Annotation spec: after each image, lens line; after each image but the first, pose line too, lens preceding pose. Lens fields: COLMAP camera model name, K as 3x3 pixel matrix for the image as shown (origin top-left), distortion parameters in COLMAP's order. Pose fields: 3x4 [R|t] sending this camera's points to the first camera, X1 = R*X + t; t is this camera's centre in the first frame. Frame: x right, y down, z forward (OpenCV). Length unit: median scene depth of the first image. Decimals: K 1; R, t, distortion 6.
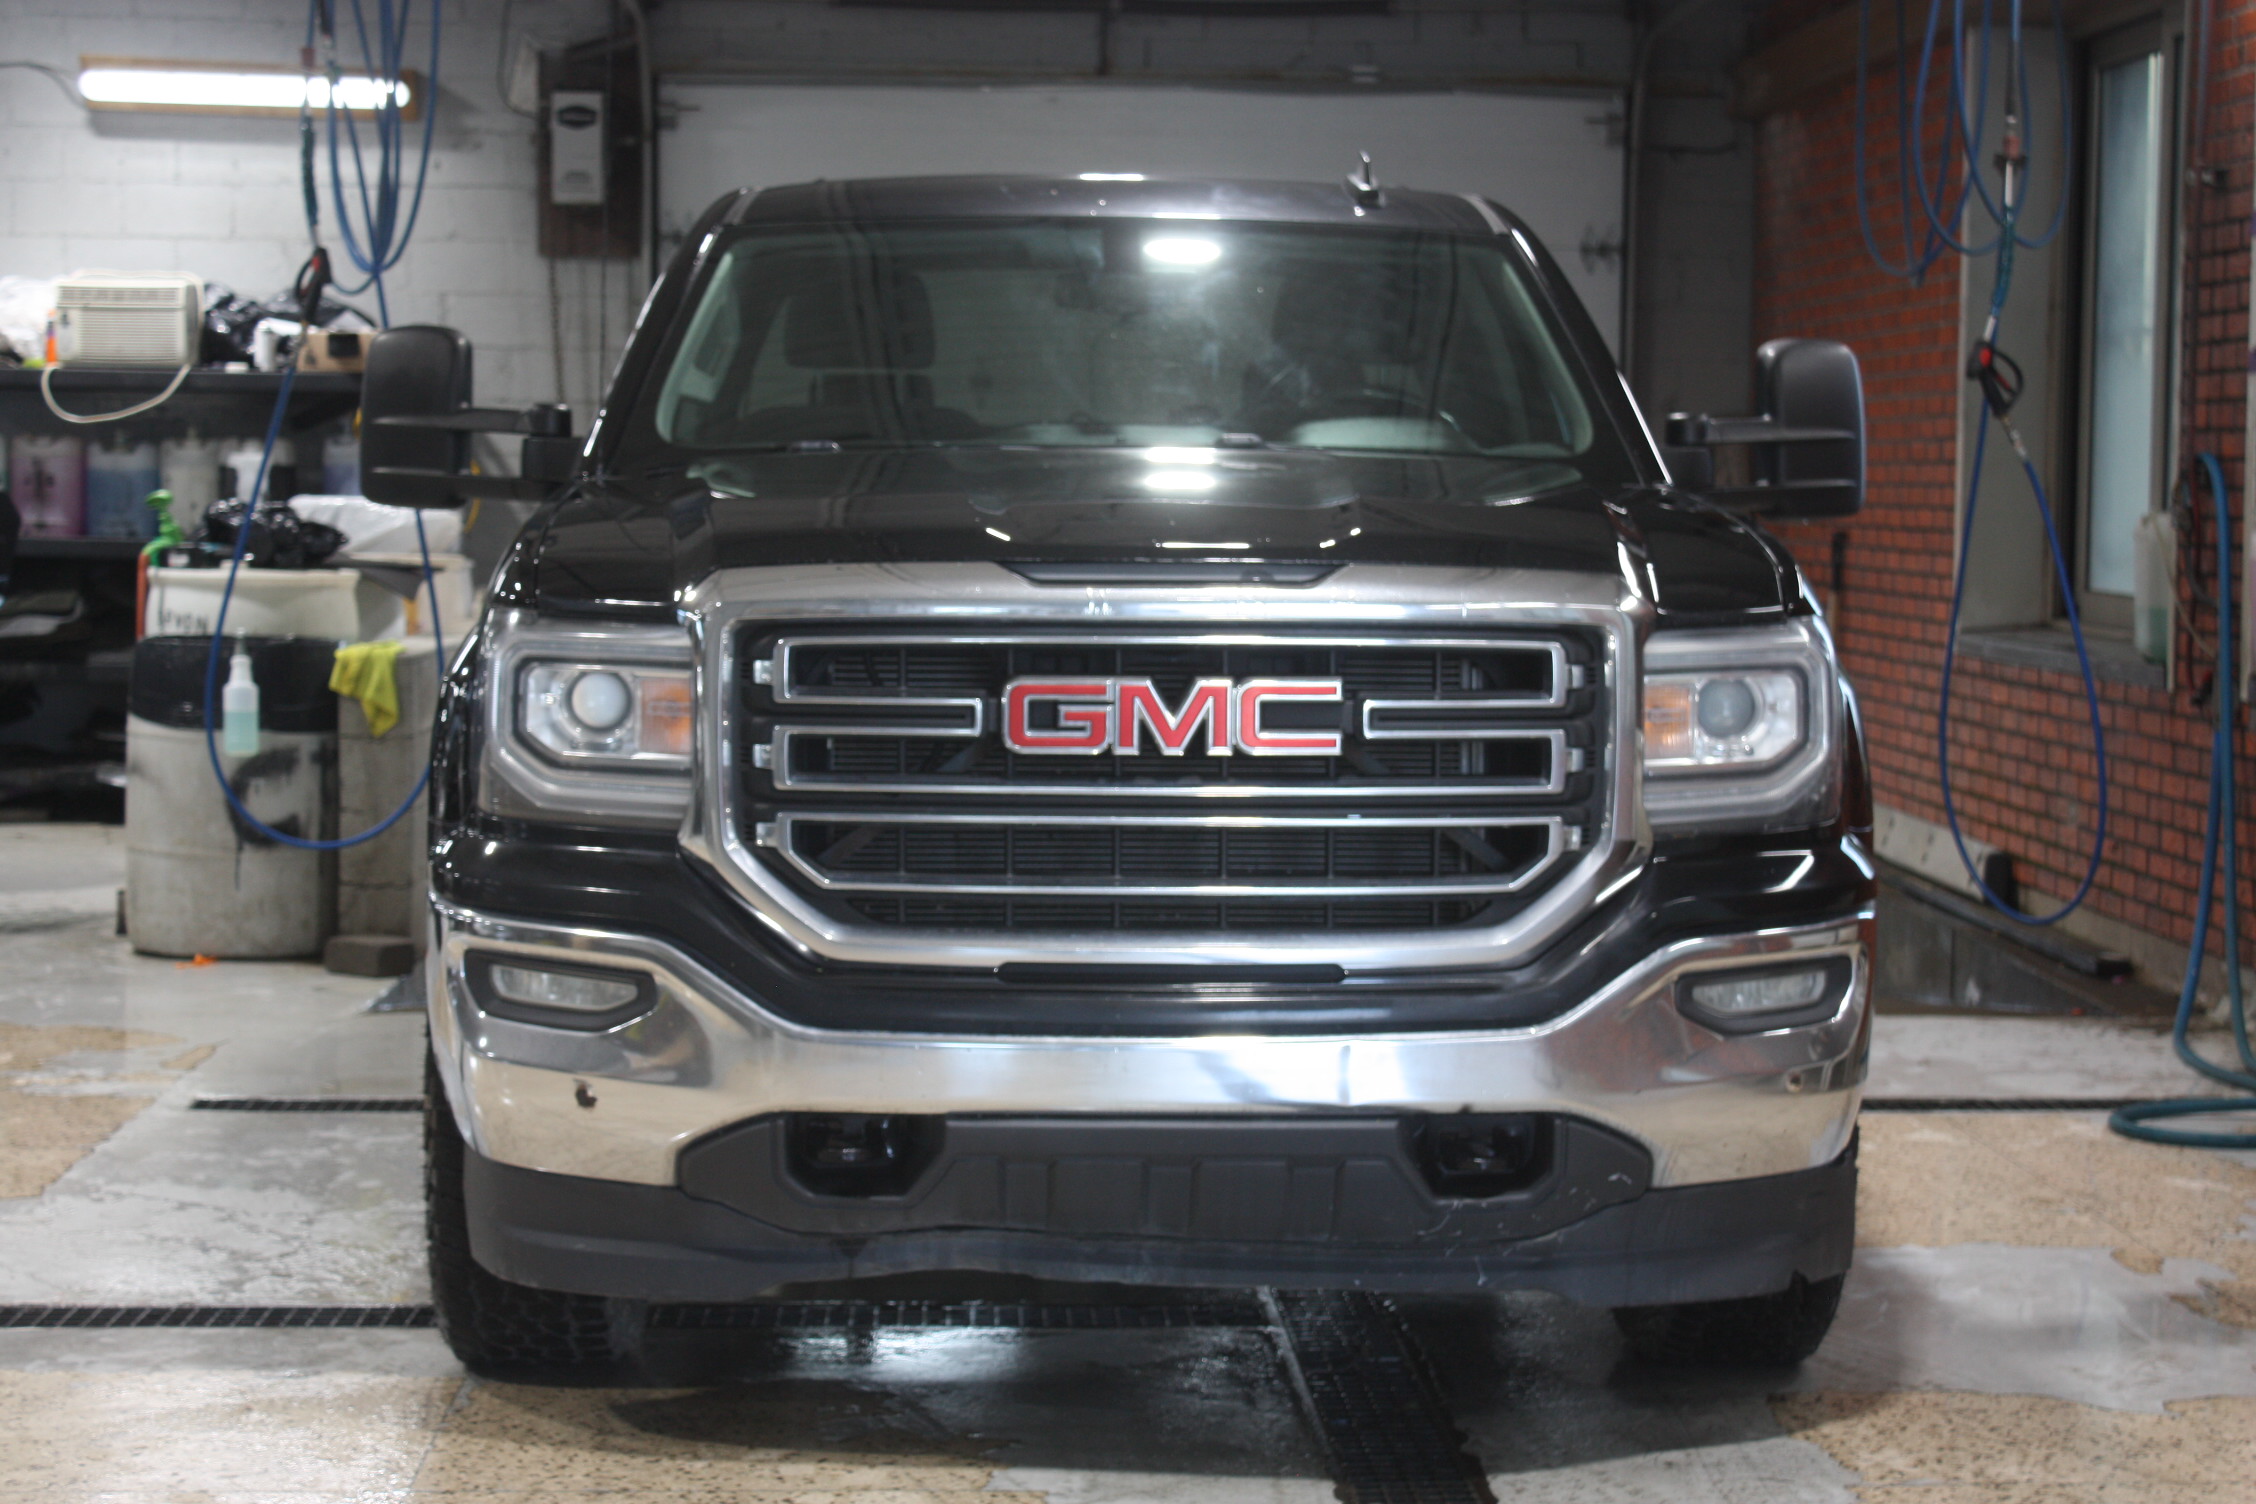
lens RADIAL K [[4200.2, 0, 1128.0], [0, 4200.2, 752.0], [0, 0, 1]] dist [0.036768, 0.235703]
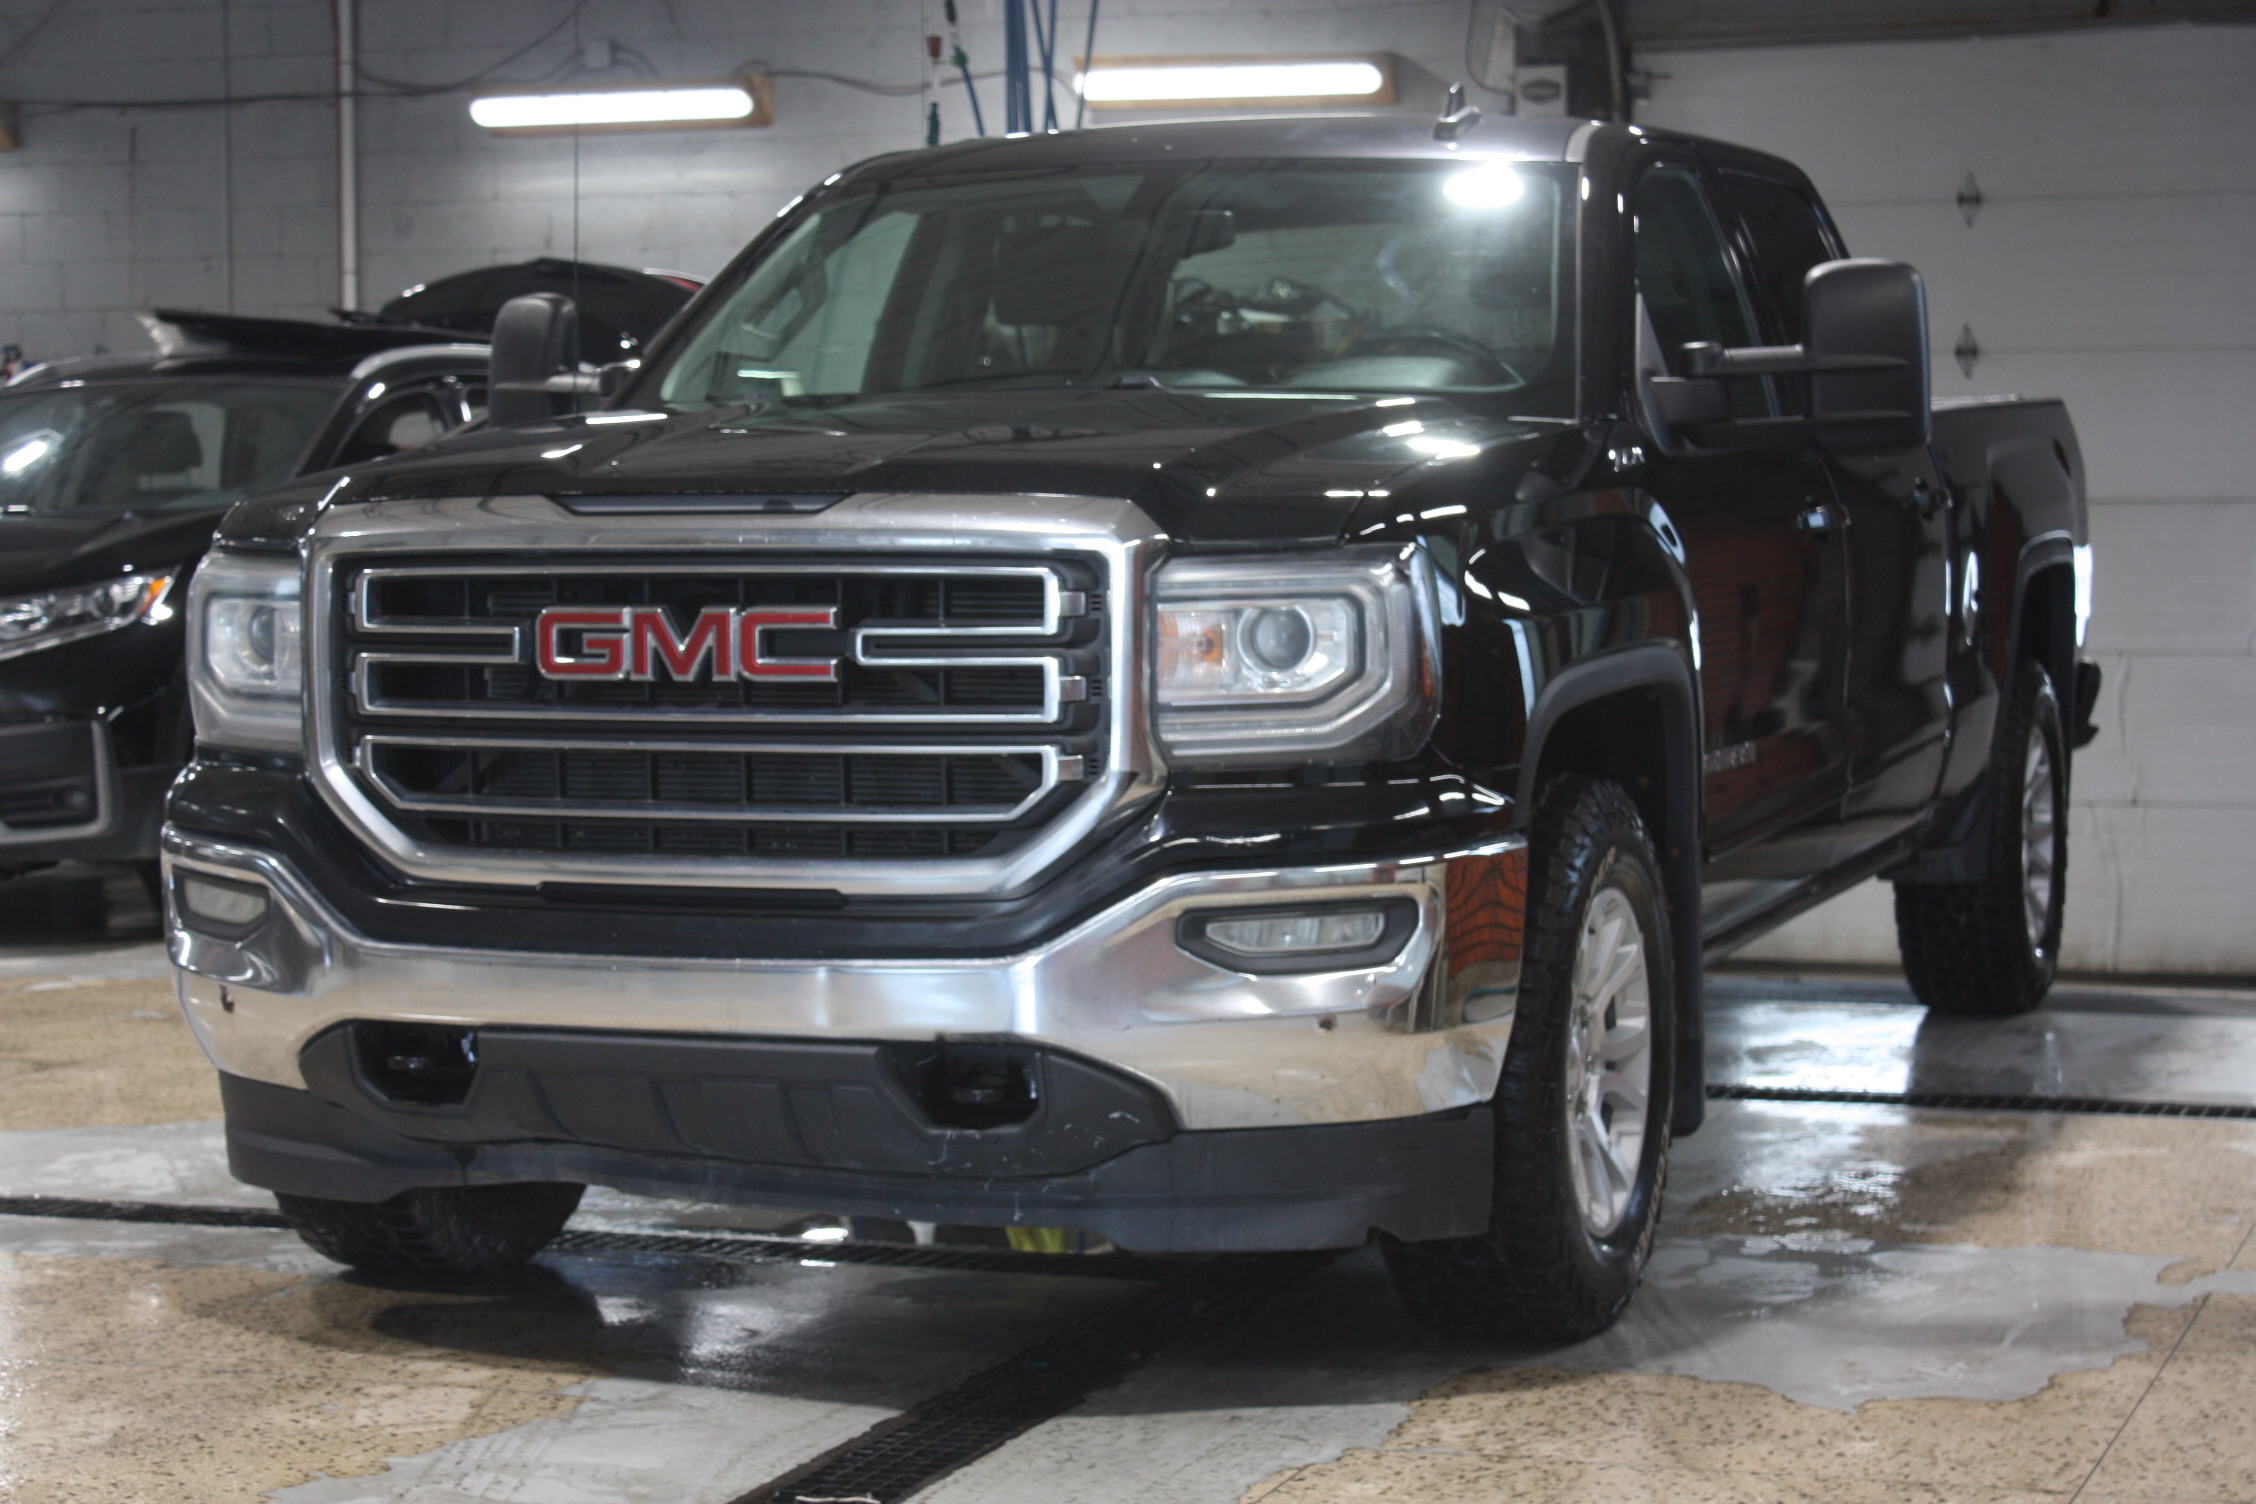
lens RADIAL K [[4523.5, 0, 1128.0], [0, 4523.5, 752.0], [0, 0, 1]] dist [0.000379, 0.267568]
pose [[0.919070, 0.007245, -0.394028, 0.537316], [-0.010792, 0.999919, -0.006788, 0.023889], [0.393947, 0.010491, 0.919073, 0.031329]]
